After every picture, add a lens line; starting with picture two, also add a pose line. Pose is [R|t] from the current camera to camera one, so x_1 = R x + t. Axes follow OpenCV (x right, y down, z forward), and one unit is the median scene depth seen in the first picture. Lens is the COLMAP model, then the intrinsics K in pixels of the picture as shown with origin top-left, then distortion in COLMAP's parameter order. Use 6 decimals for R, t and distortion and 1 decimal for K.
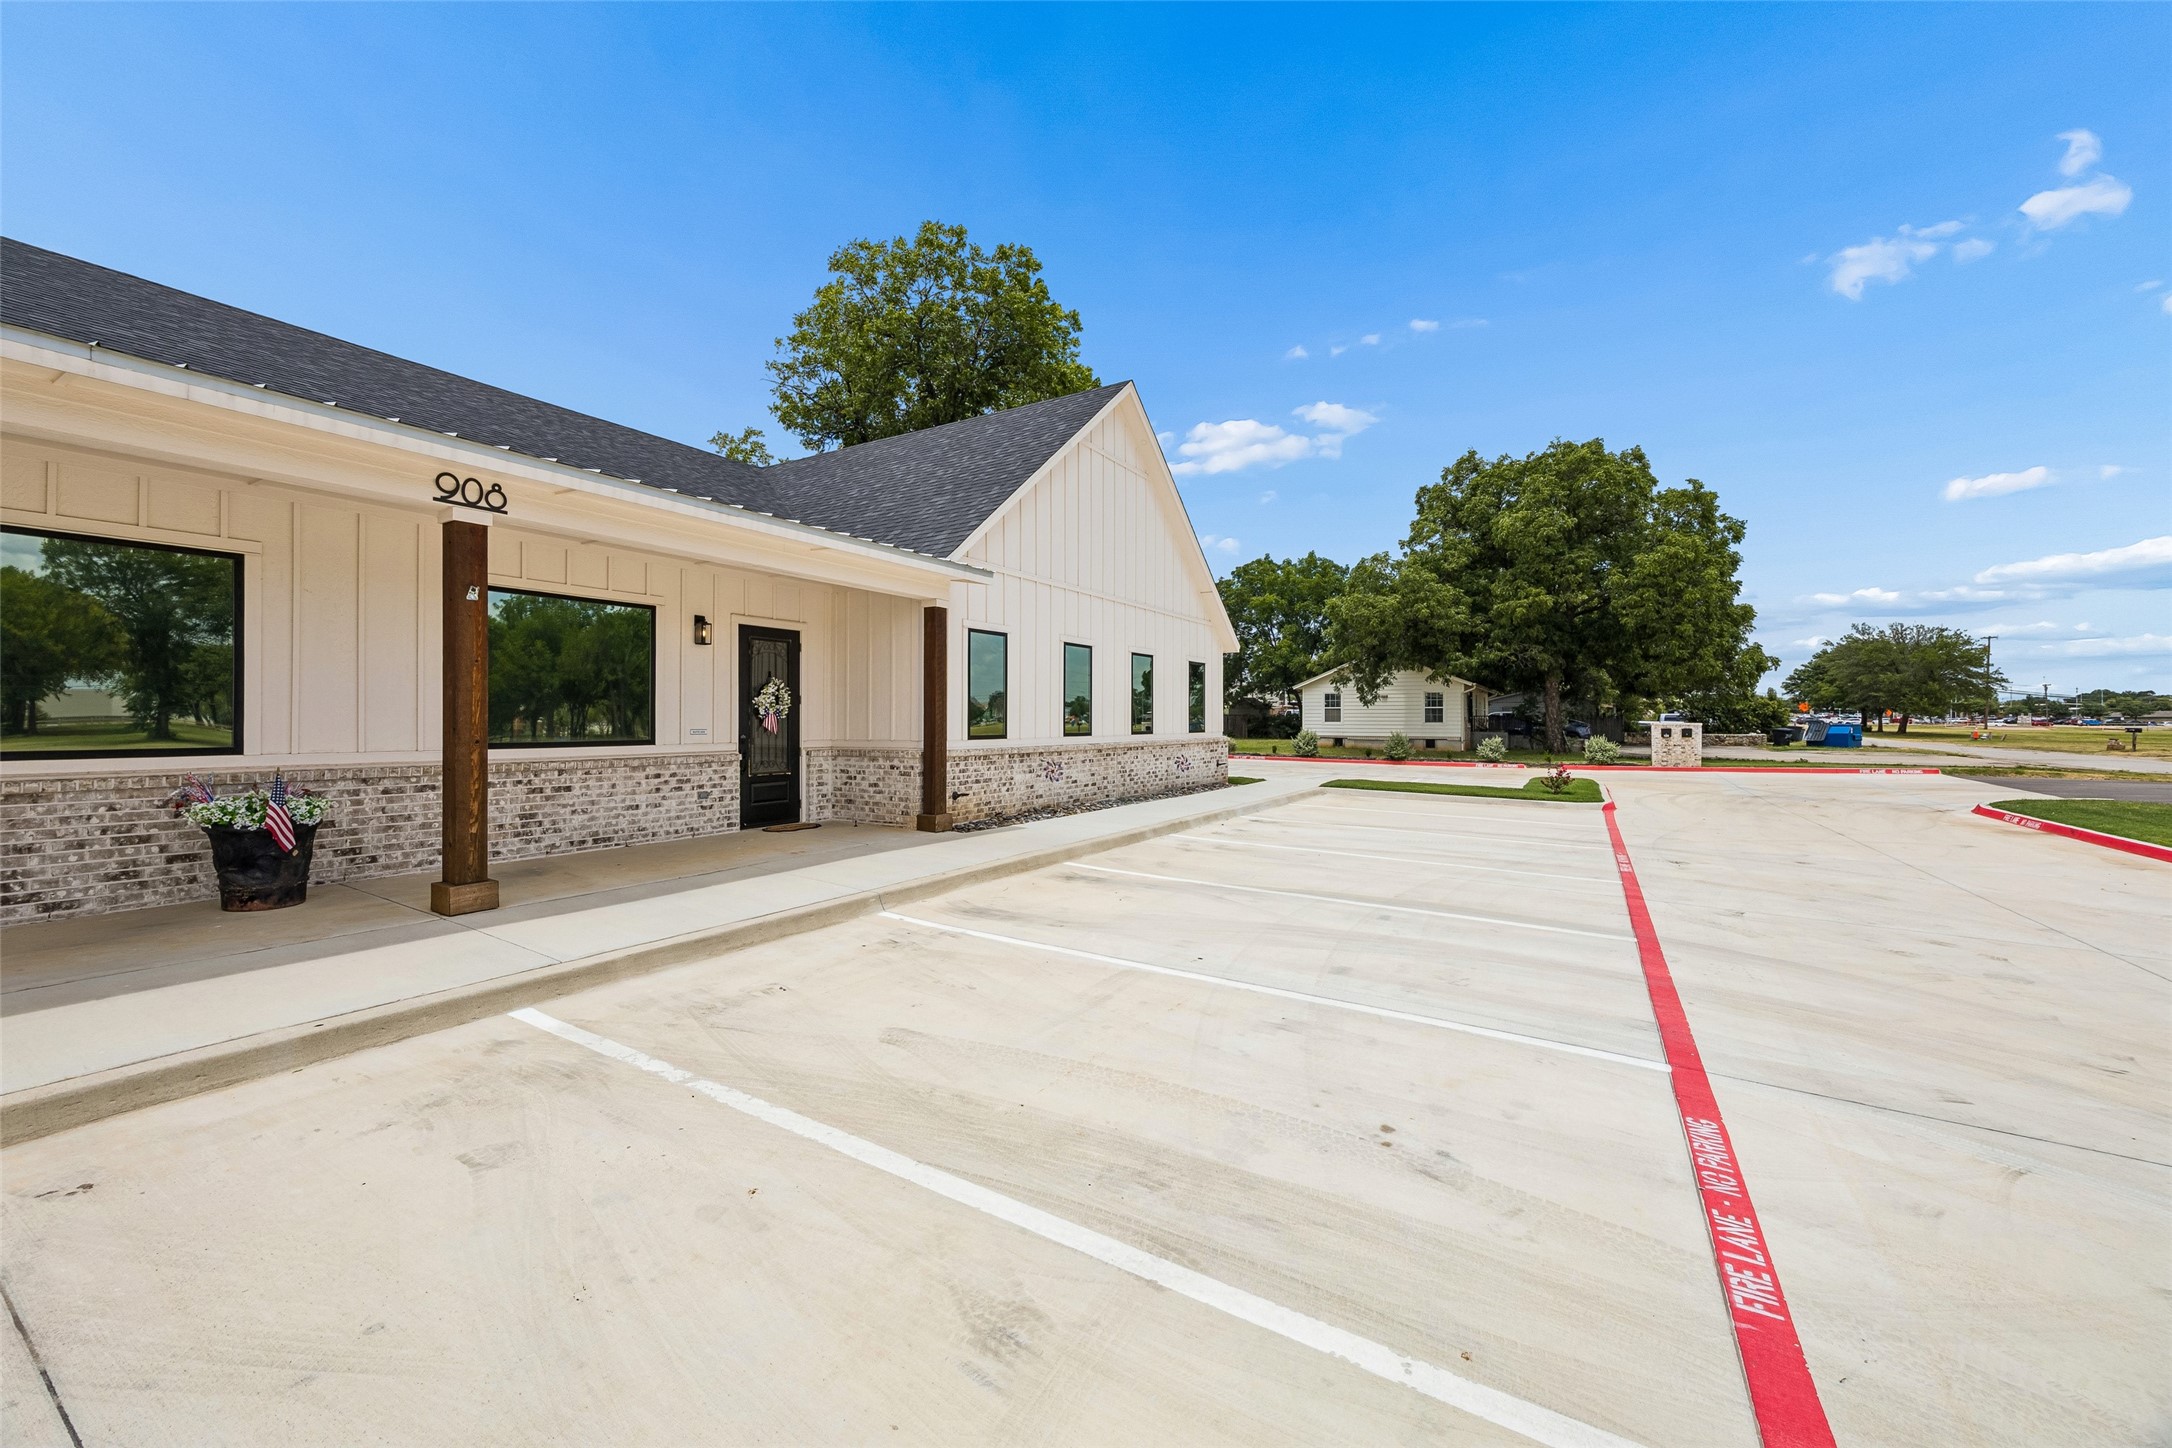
lens RADIAL K [[832.8, 0, 1086.0], [0, 832.8, 724.0], [0, 0, 1]] dist [0.000425, -0.000250]
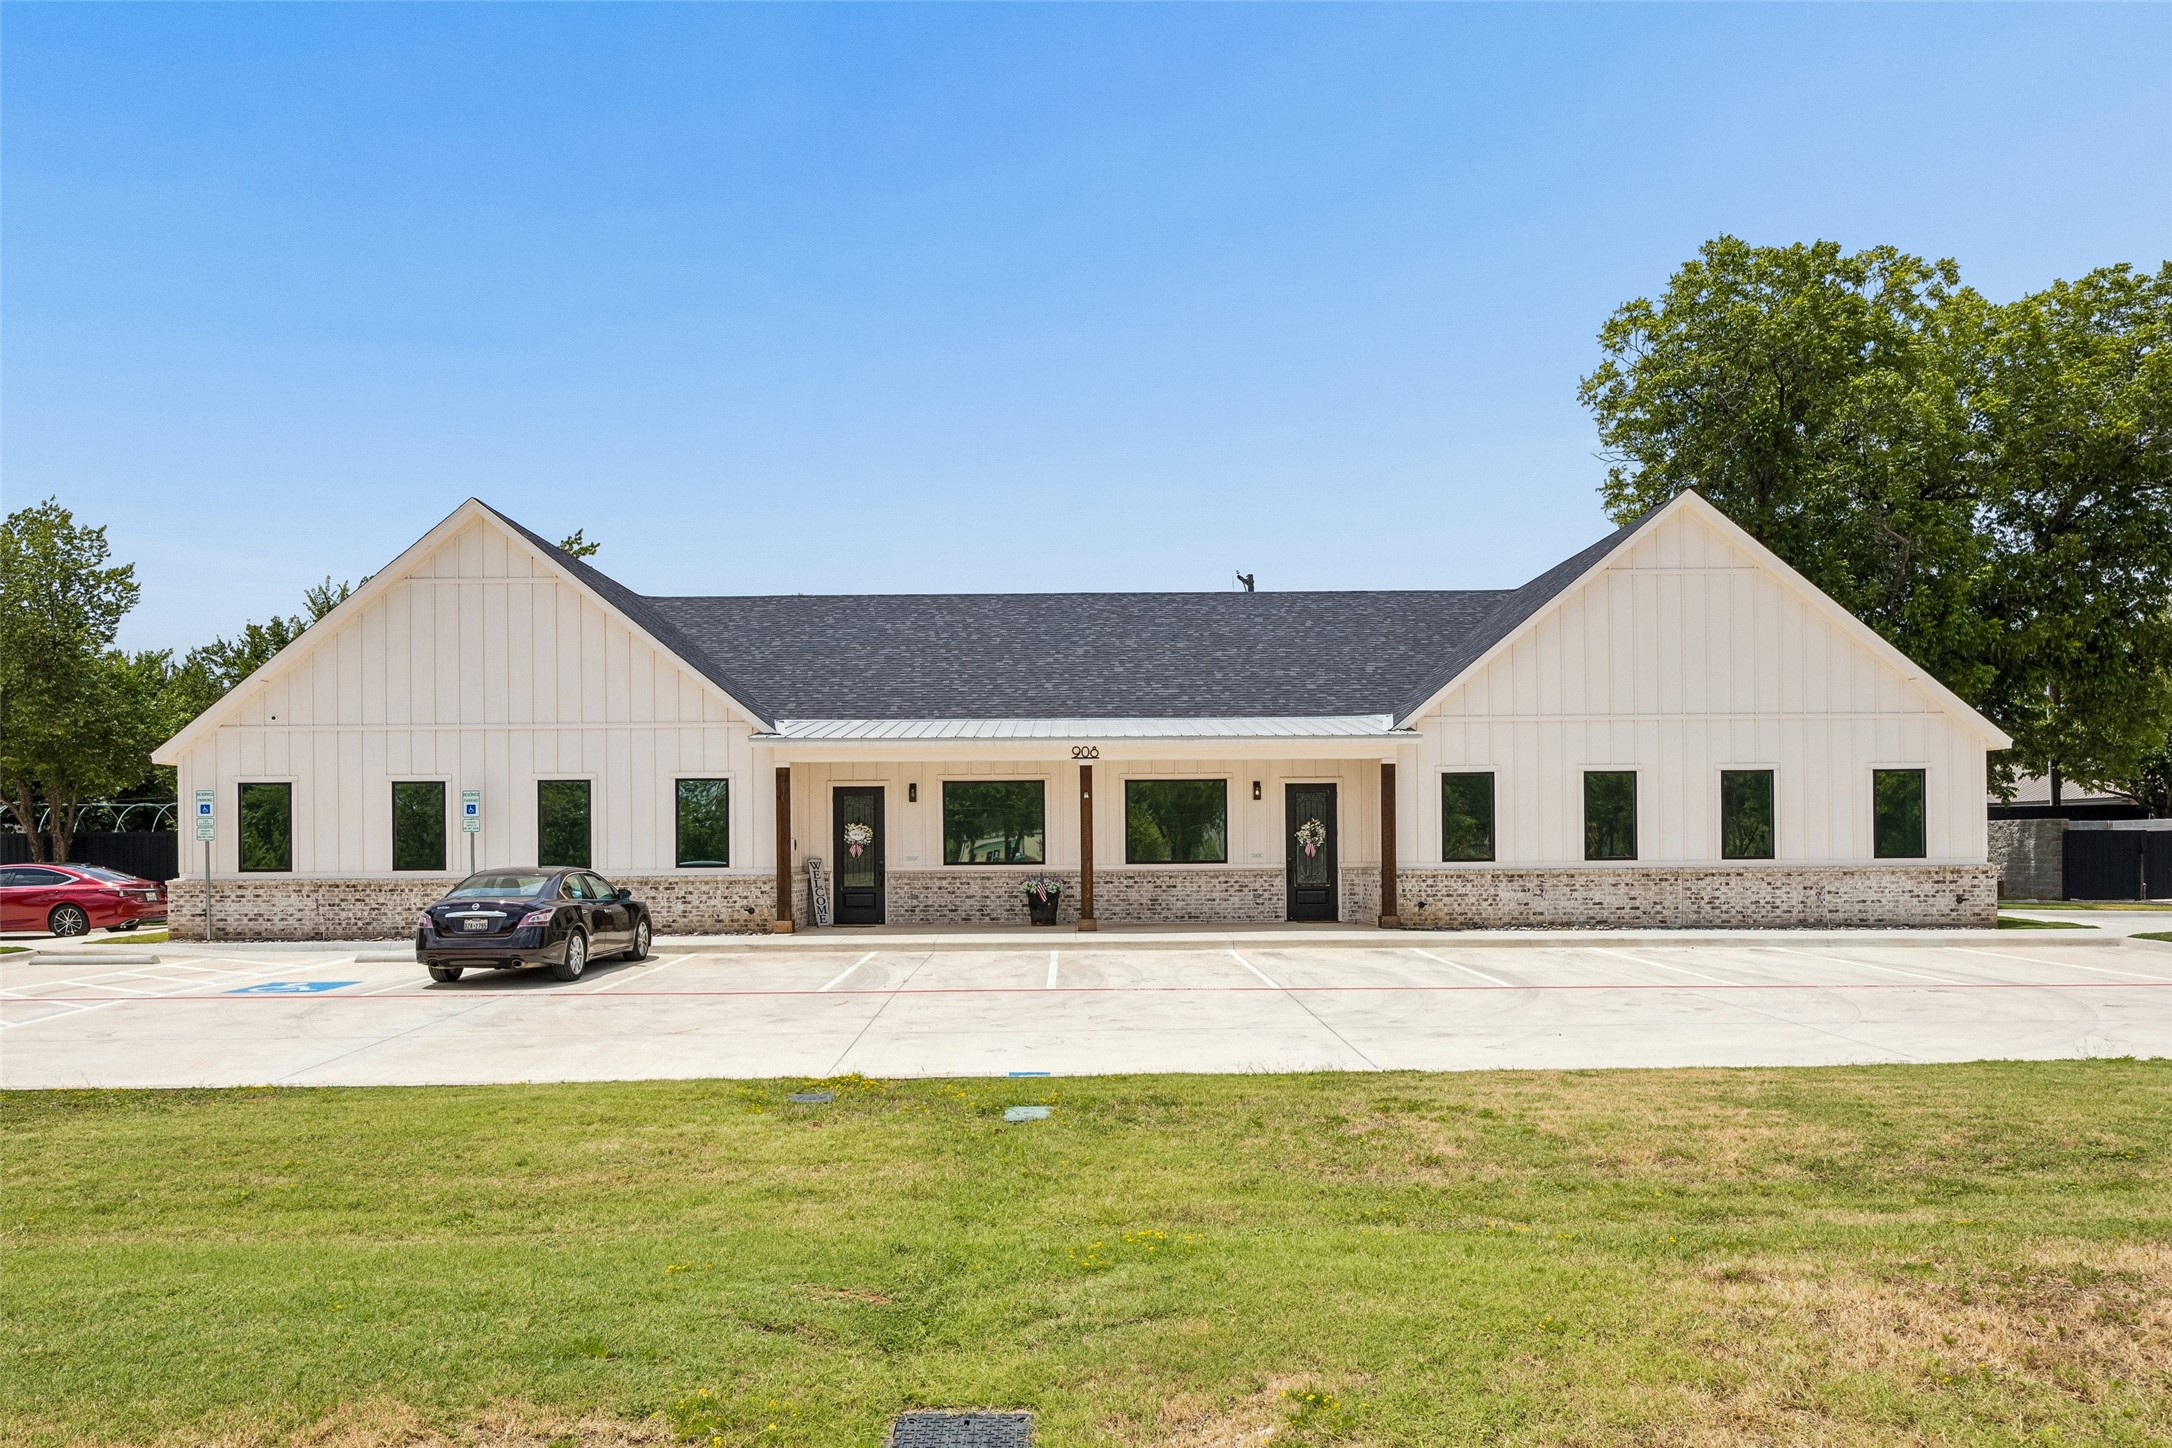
lens RADIAL K [[1514.6, 0, 1079.1], [0, 1514.6, 832.0], [0, 0, 1]] dist [-0.005279, -0.002637]
pose [[0.521772, -0.019375, -0.852865, 2.033063], [0.004856, 0.999793, -0.019742, 0.022474], [0.853071, 0.006159, 0.521758, -0.874167]]
